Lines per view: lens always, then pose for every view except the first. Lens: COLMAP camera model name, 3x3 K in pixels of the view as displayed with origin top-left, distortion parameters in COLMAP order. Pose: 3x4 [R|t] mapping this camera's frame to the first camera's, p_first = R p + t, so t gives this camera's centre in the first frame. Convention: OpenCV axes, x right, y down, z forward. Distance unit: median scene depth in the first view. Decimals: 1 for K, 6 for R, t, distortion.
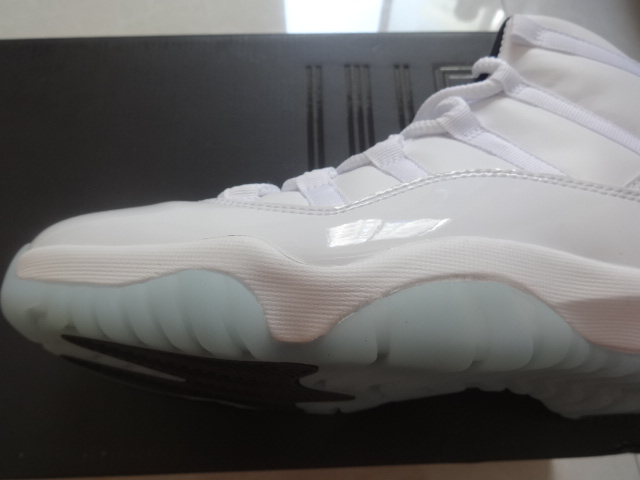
lens RADIAL K [[467.4, 0, 321.0], [0, 467.4, 240.7], [0, 0, 1]] dist [0.003073, -0.008127]
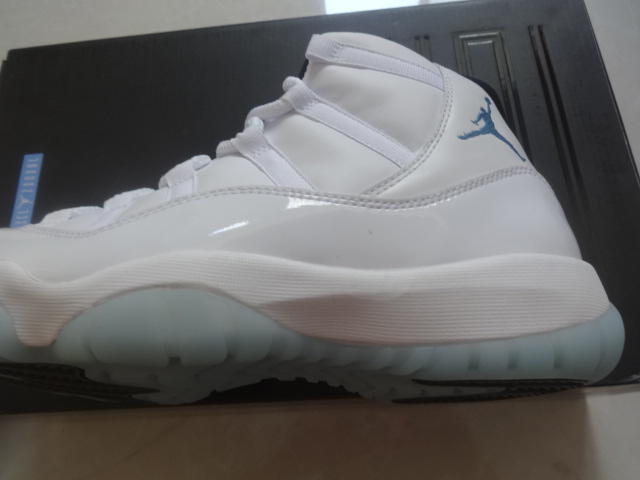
lens RADIAL K [[467.4, 0, 318.4], [0, 467.4, 240.9], [0, 0, 1]] dist [0.003073, -0.008127]
pose [[0.994411, -0.055661, -0.089713, 0.738095], [0.056956, 0.998305, 0.011931, -0.027726], [0.088897, -0.016974, 0.995896, -0.133562]]
